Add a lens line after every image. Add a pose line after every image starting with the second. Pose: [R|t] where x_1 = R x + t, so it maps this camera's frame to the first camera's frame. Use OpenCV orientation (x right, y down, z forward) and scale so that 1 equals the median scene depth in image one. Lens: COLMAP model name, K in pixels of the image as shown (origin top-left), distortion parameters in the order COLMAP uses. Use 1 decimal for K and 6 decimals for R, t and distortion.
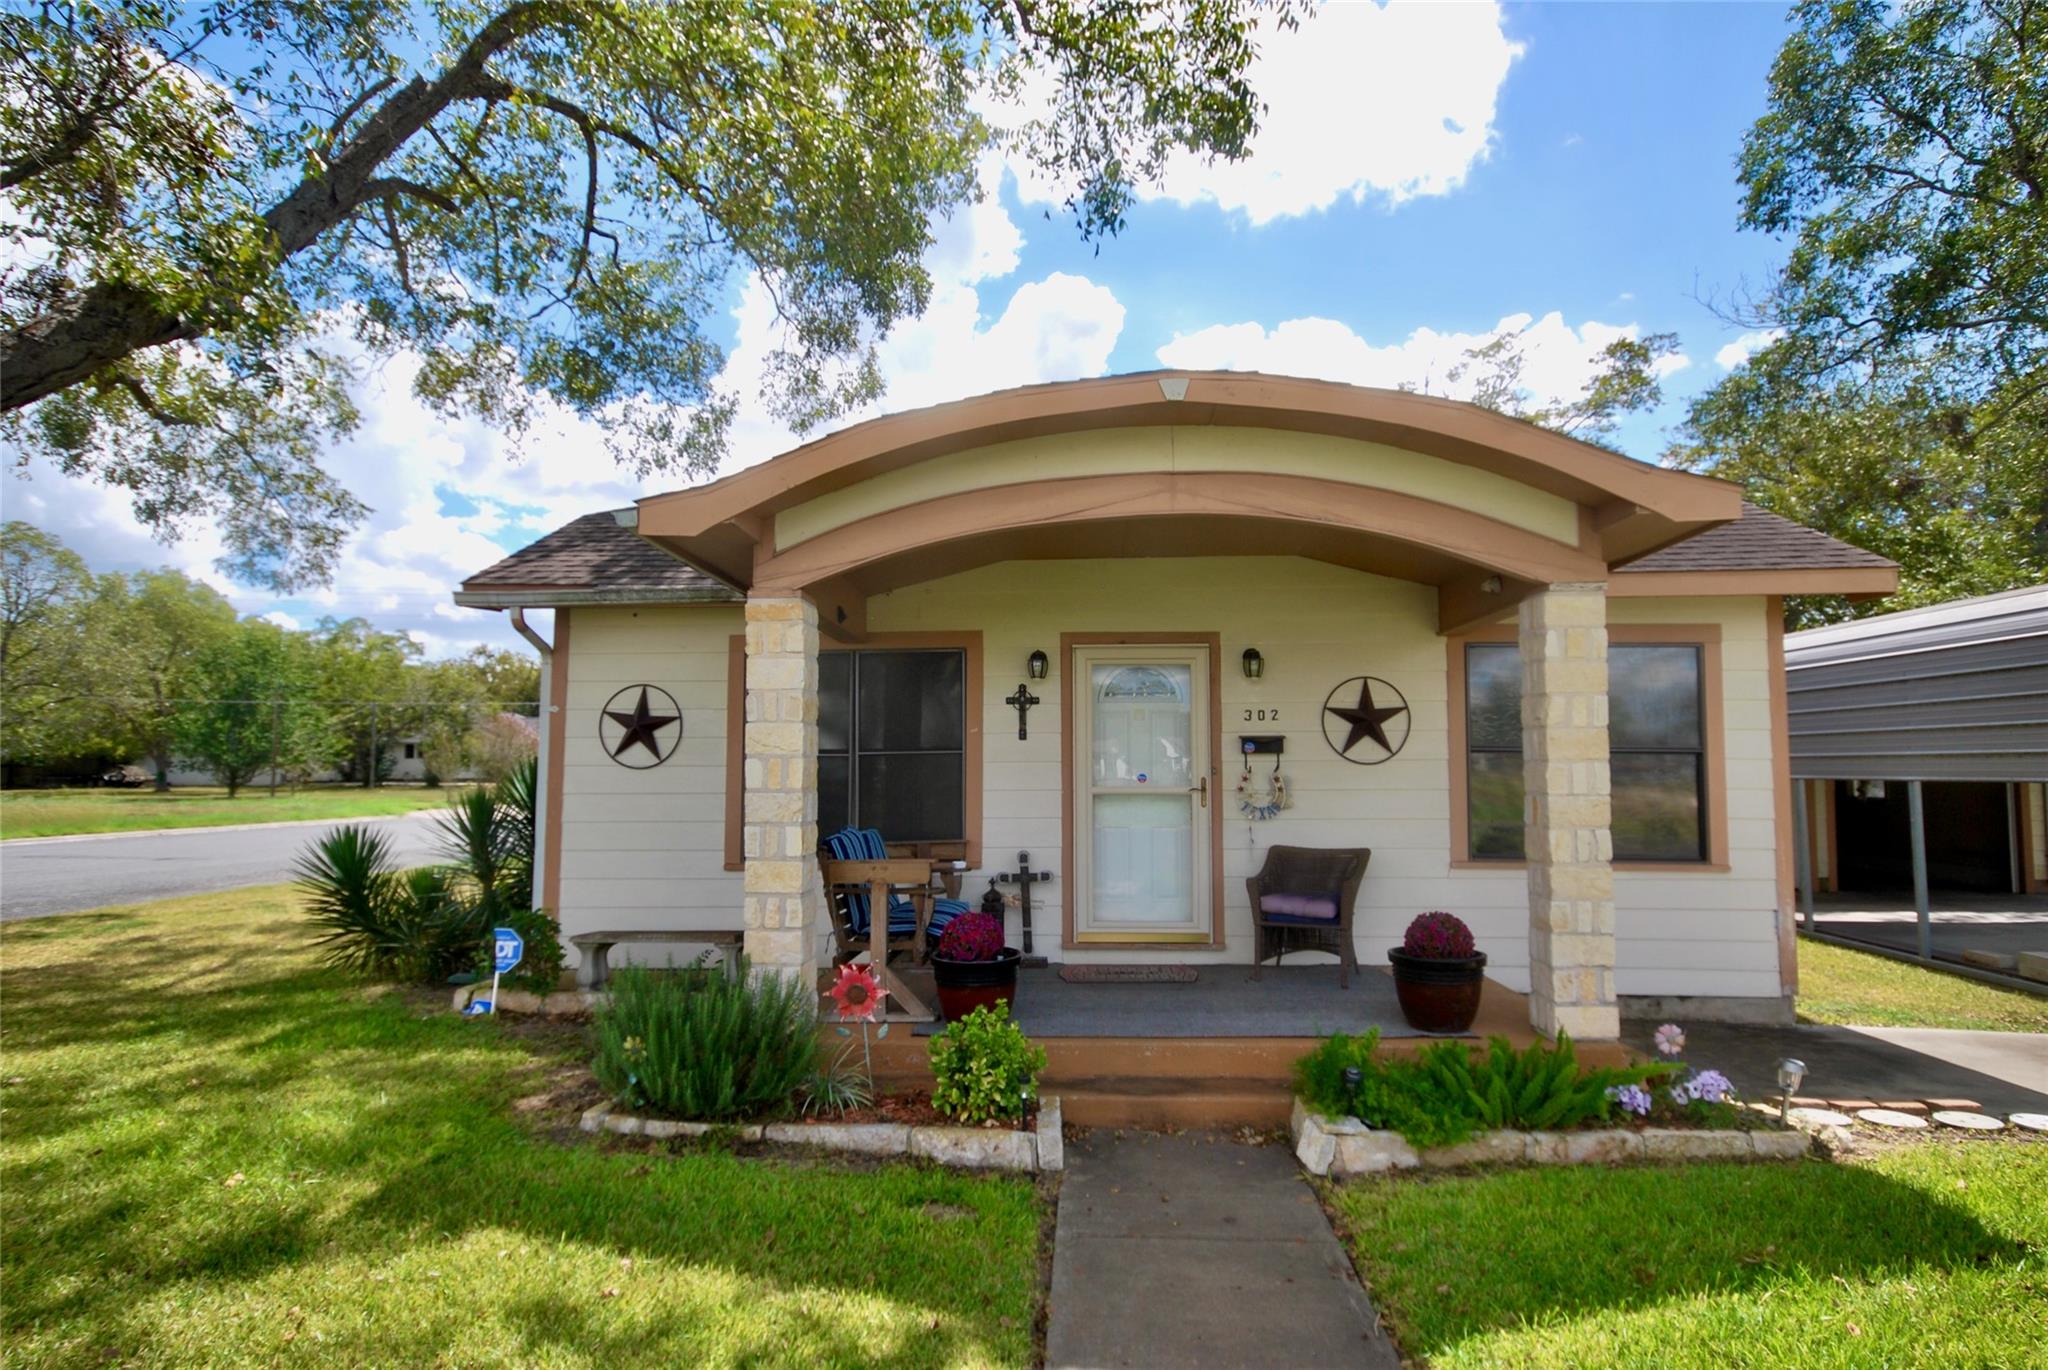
lens RADIAL K [[1145.3, 0, 1027.6], [0, 1145.3, 689.4], [0, 0, 1]] dist [0.038073, 0.000240]
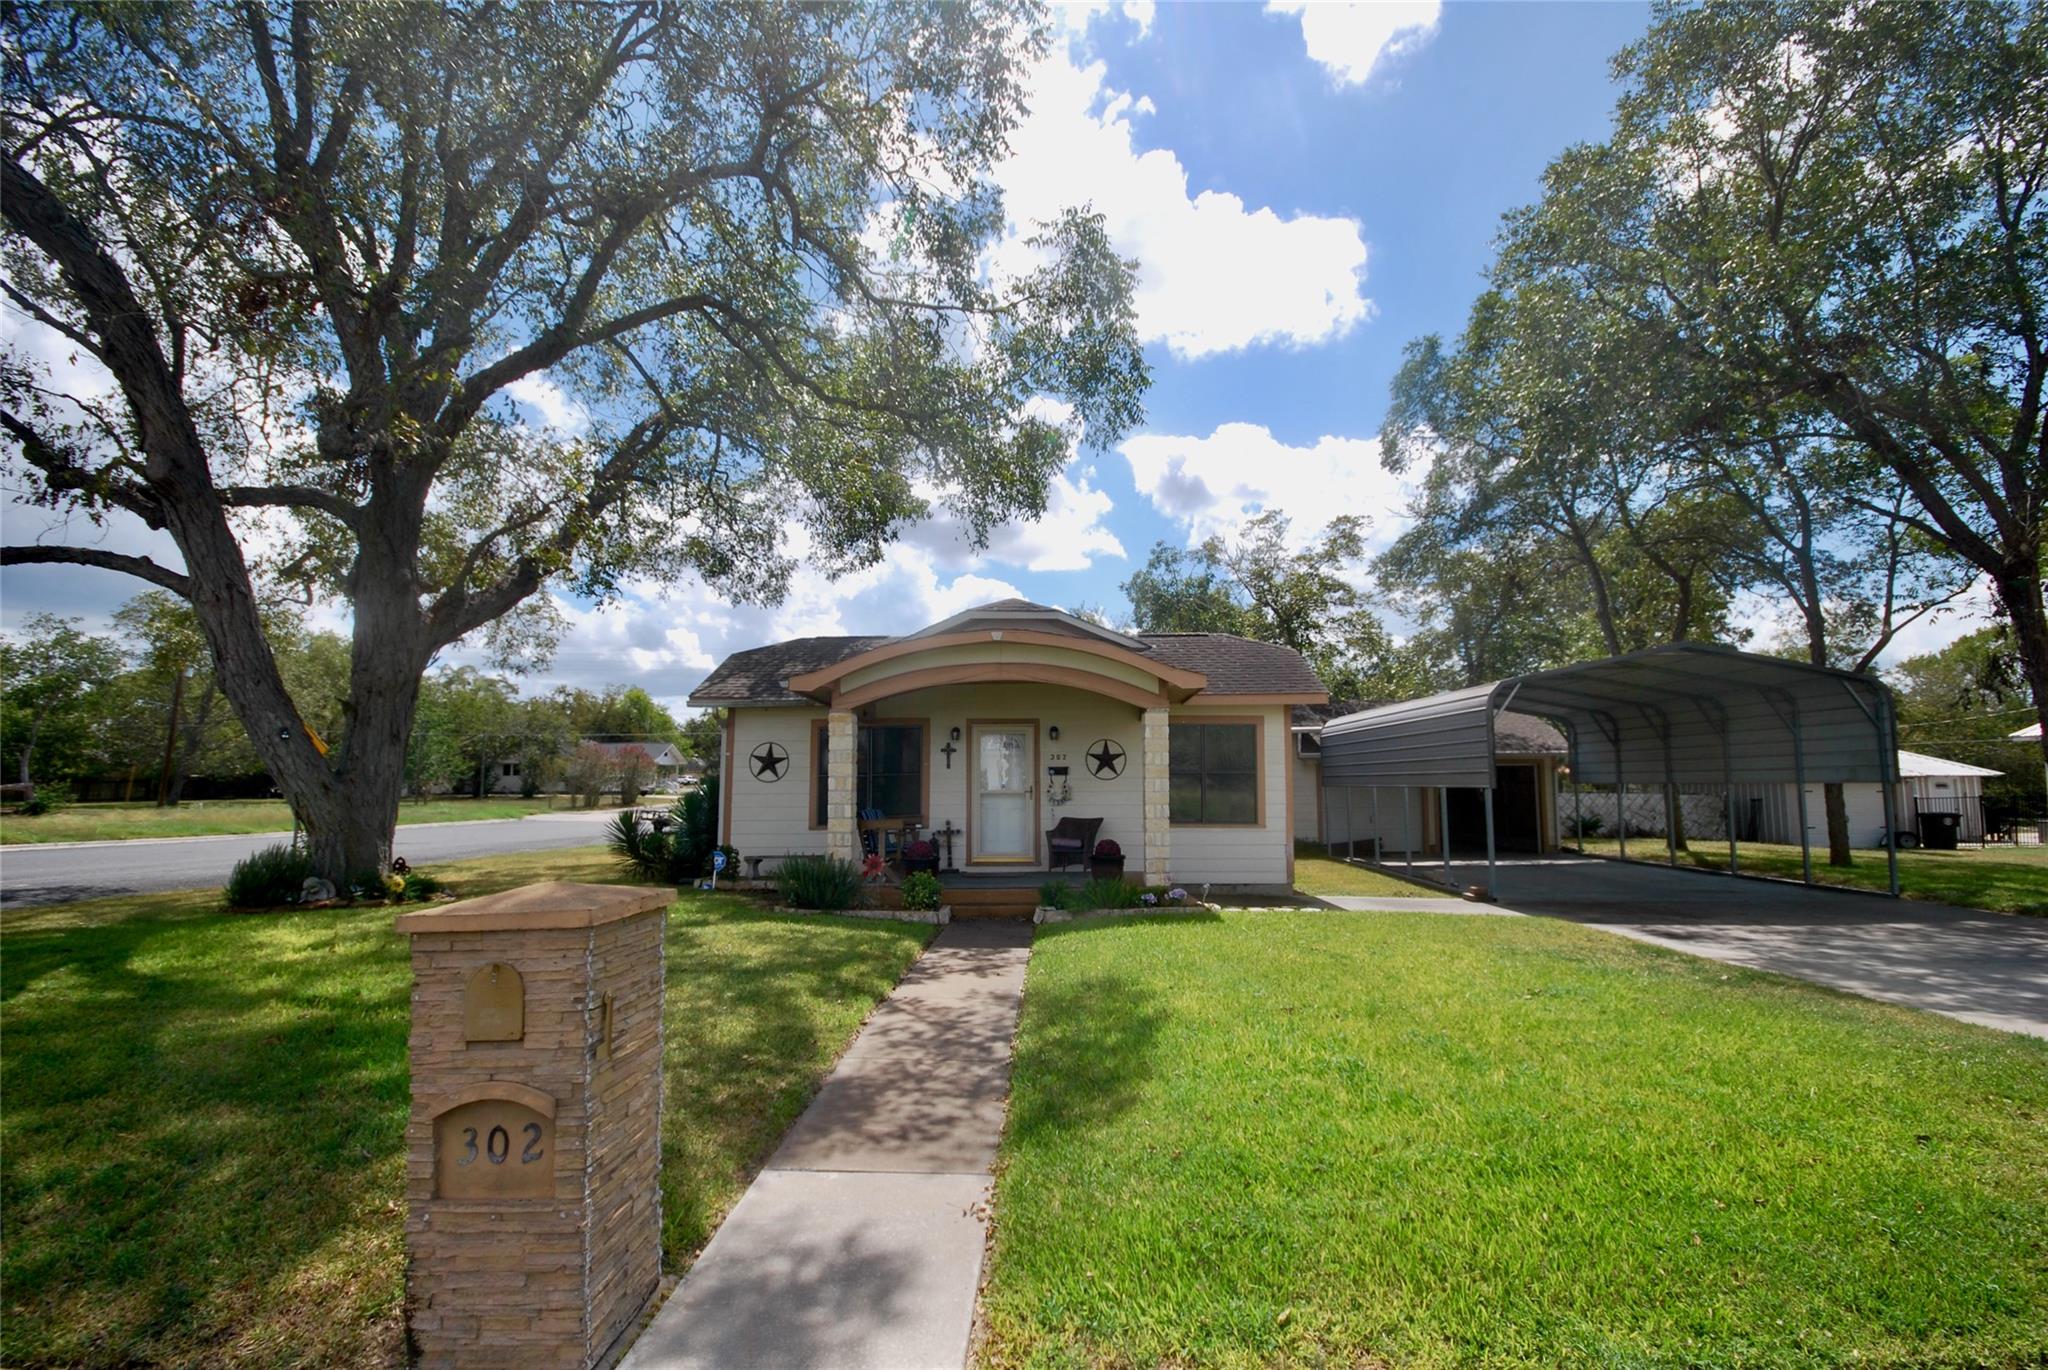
lens RADIAL K [[937.6, 0, 1017.6], [0, 937.6, 700.2], [0, 0, 1]] dist [-0.001473, -0.000242]
pose [[0.999774, 0.000843, 0.021232, 0.088597], [-0.000417, 0.999799, -0.020044, -0.049343], [-0.021245, 0.020030, 0.999574, -0.766110]]
